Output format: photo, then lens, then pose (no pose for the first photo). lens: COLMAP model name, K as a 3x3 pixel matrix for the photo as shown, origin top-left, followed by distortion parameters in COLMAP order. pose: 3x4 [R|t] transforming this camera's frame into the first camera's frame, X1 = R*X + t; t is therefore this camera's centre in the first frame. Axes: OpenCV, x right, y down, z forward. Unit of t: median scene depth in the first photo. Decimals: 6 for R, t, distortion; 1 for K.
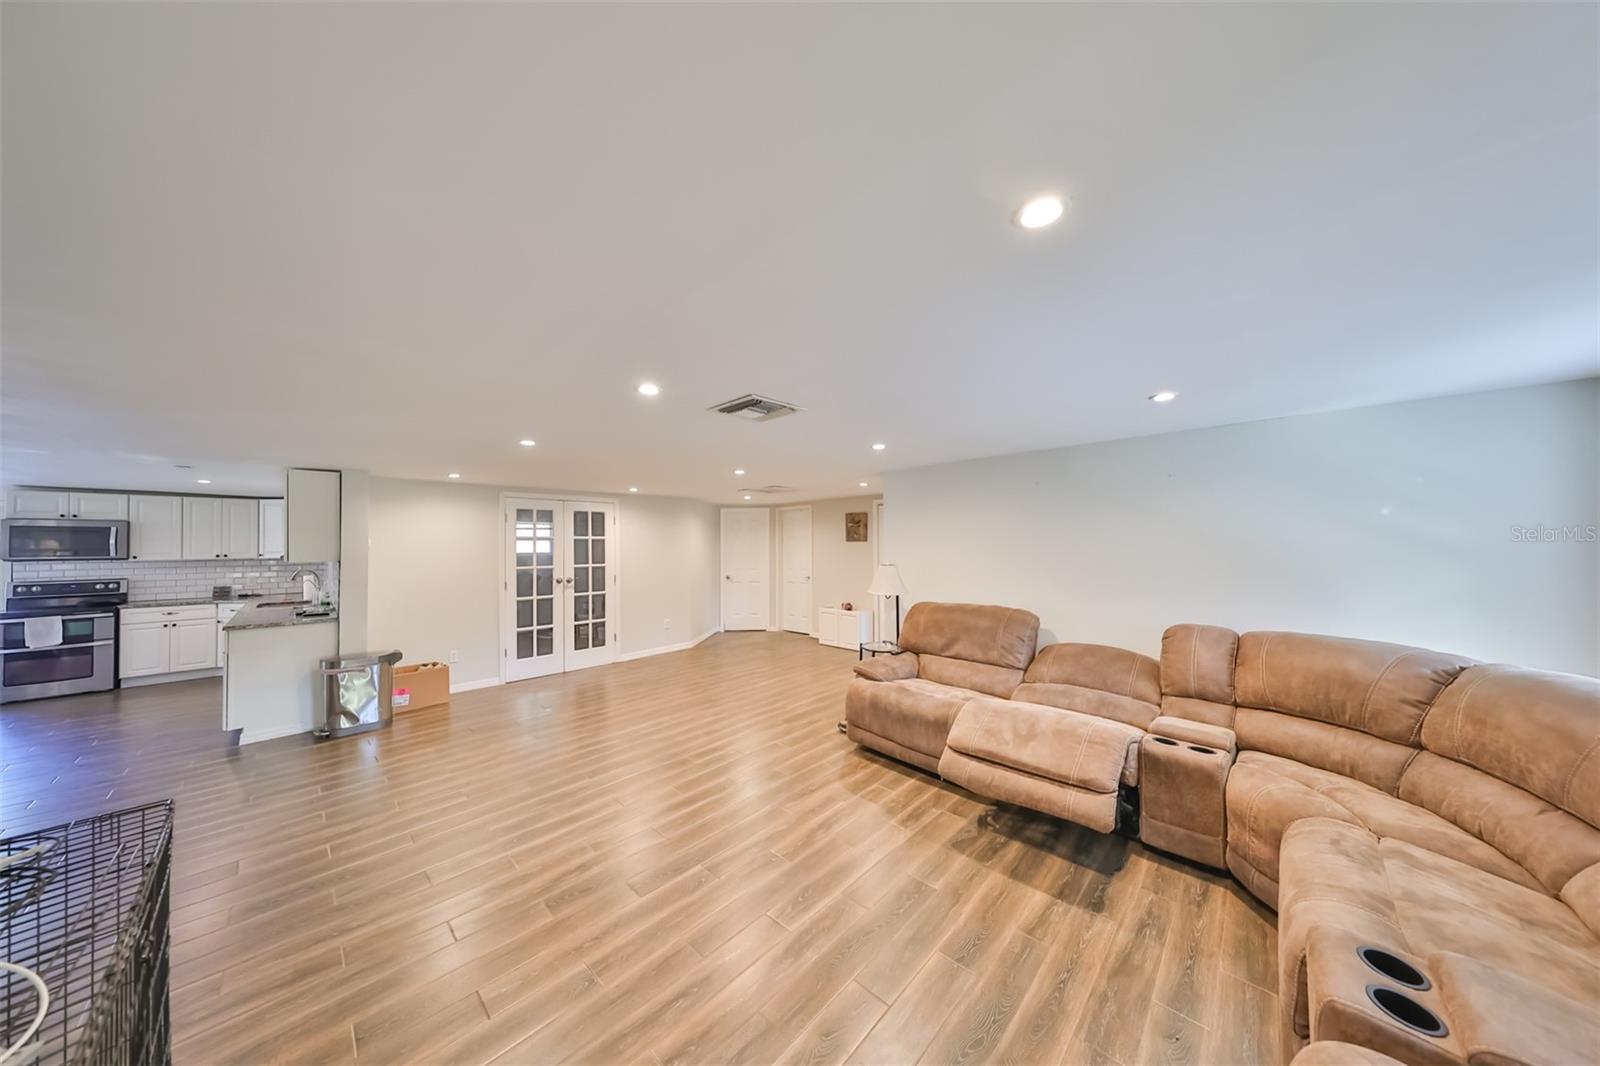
lens RADIAL K [[504.2, 0, 800.0], [0, 504.2, 533.0], [0, 0, 1]] dist [-0.000423, -0.000124]
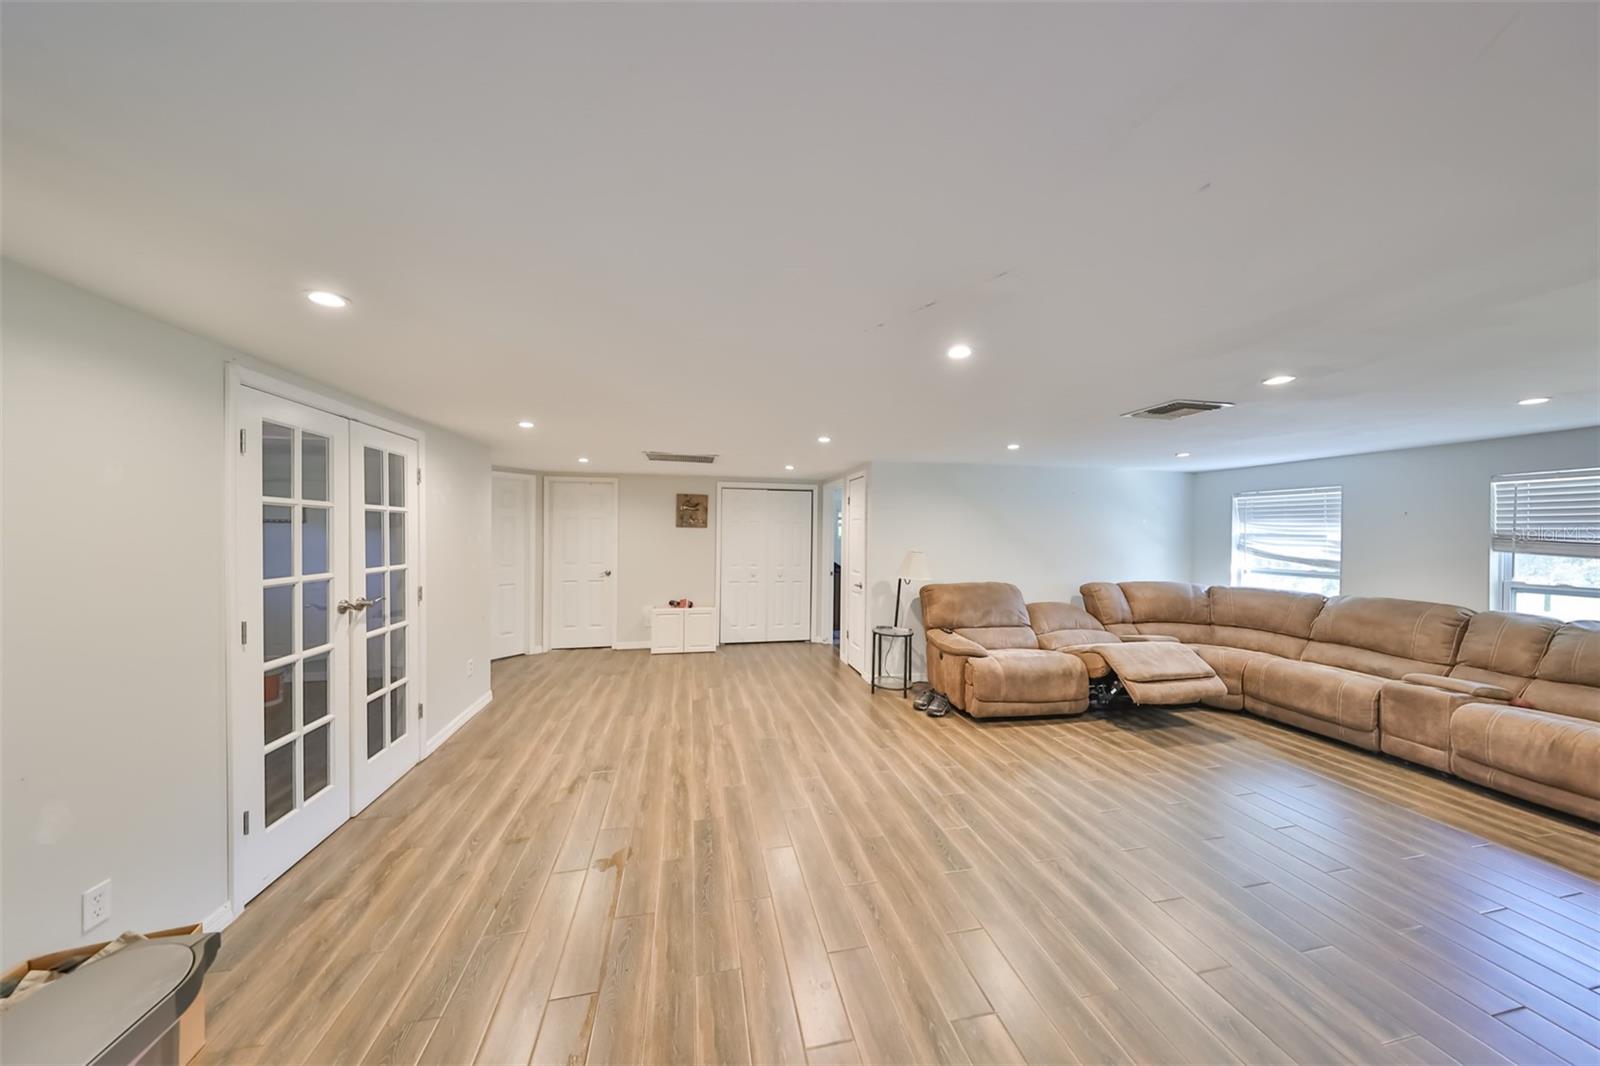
lens RADIAL K [[504.2, 0, 800.0], [0, 504.2, 533.0], [0, 0, 1]] dist [-0.000423, -0.000124]
pose [[0.558702, 0.012524, 0.829274, -0.500384], [-0.032504, 0.999448, 0.006804, 0.014231], [-0.828731, -0.030756, 0.558801, 0.365883]]
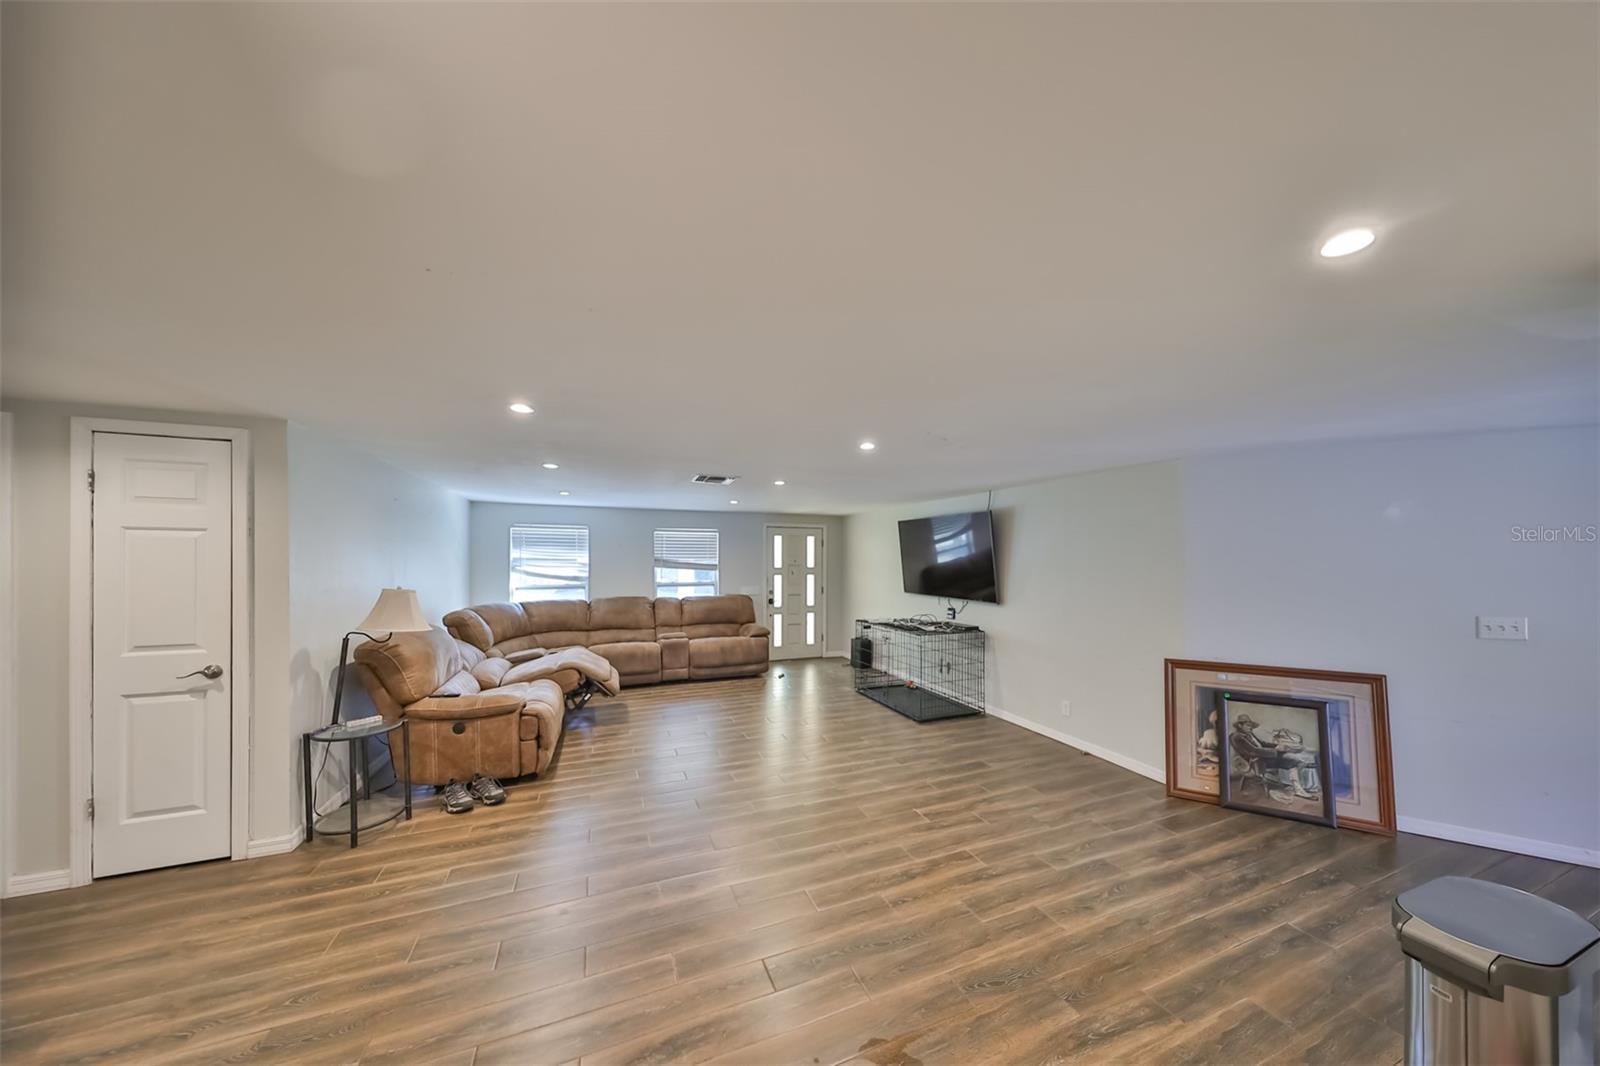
lens RADIAL K [[502.0, 0, 798.9], [0, 502.0, 566.1], [0, 0, 1]] dist [-0.000148, -0.000020]
pose [[-0.916209, 0.003946, 0.400680, -0.351520], [-0.001837, 0.999900, -0.014048, 0.024152], [-0.400695, -0.013607, -0.916110, 0.833559]]
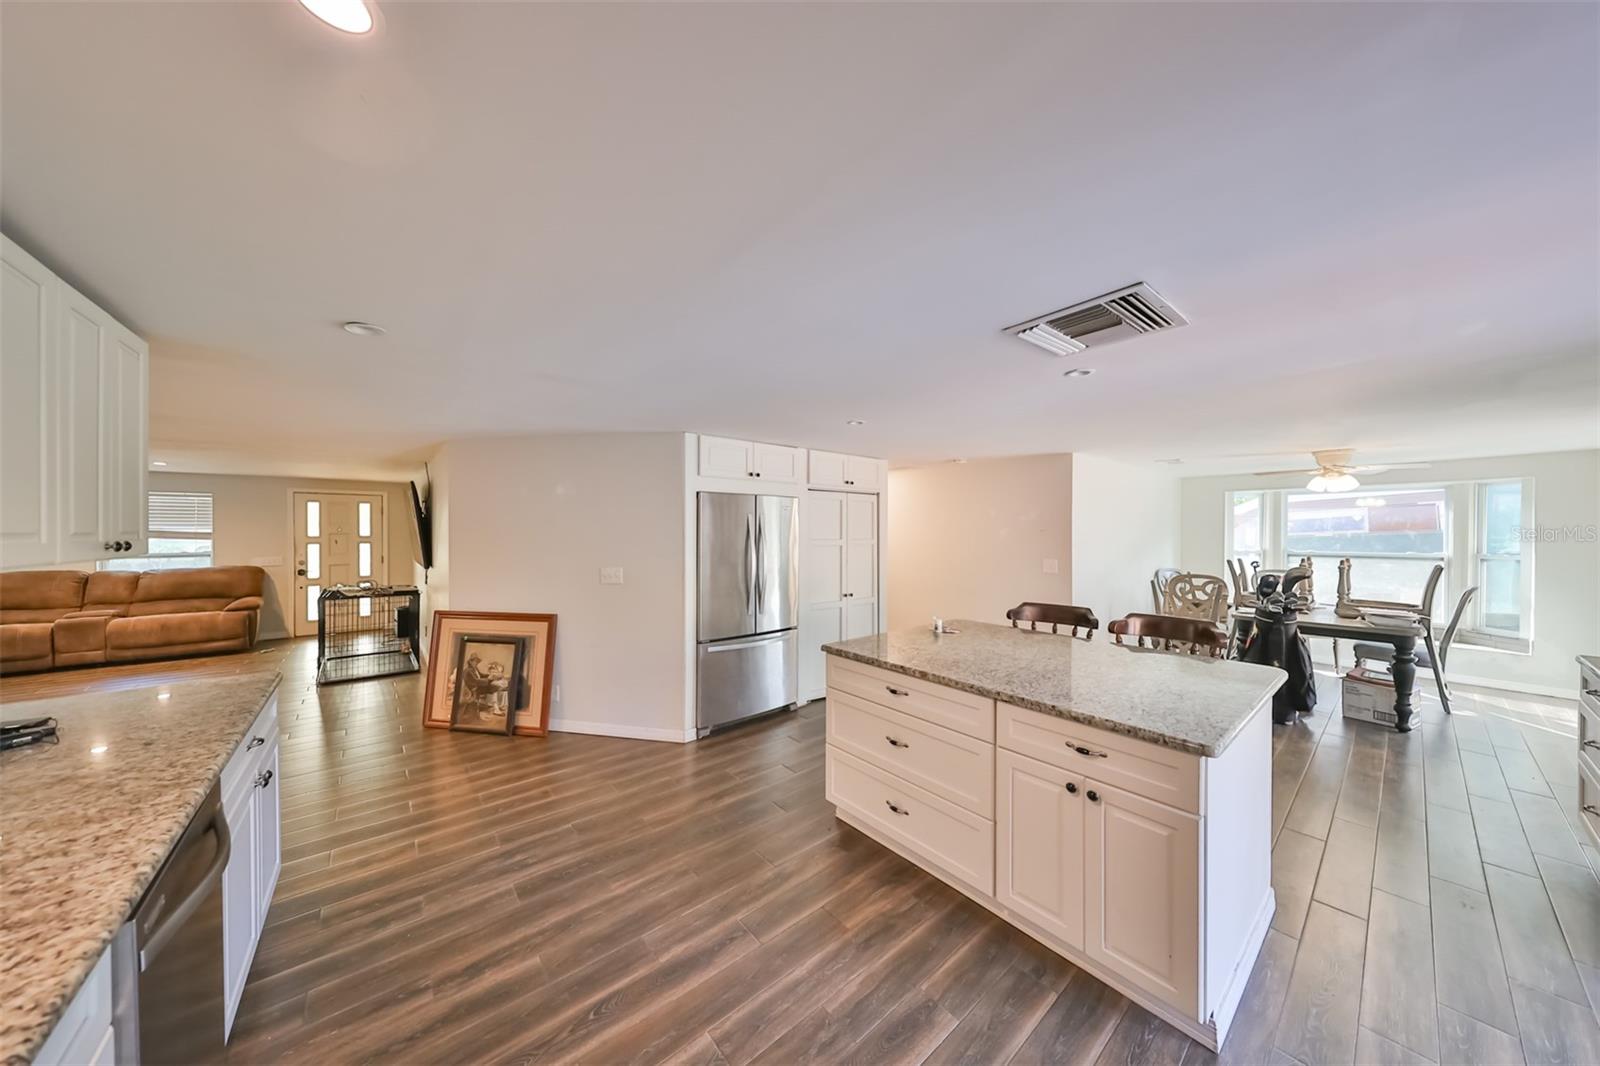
lens RADIAL K [[497.2, 0, 802.4], [0, 497.2, 537.3], [0, 0, 1]] dist [0.002308, 0.000076]
pose [[-0.994727, 0.007855, 0.102253, -0.939412], [0.006845, 0.999924, -0.010221, 0.031126], [-0.102325, -0.009468, -0.994706, 0.769068]]
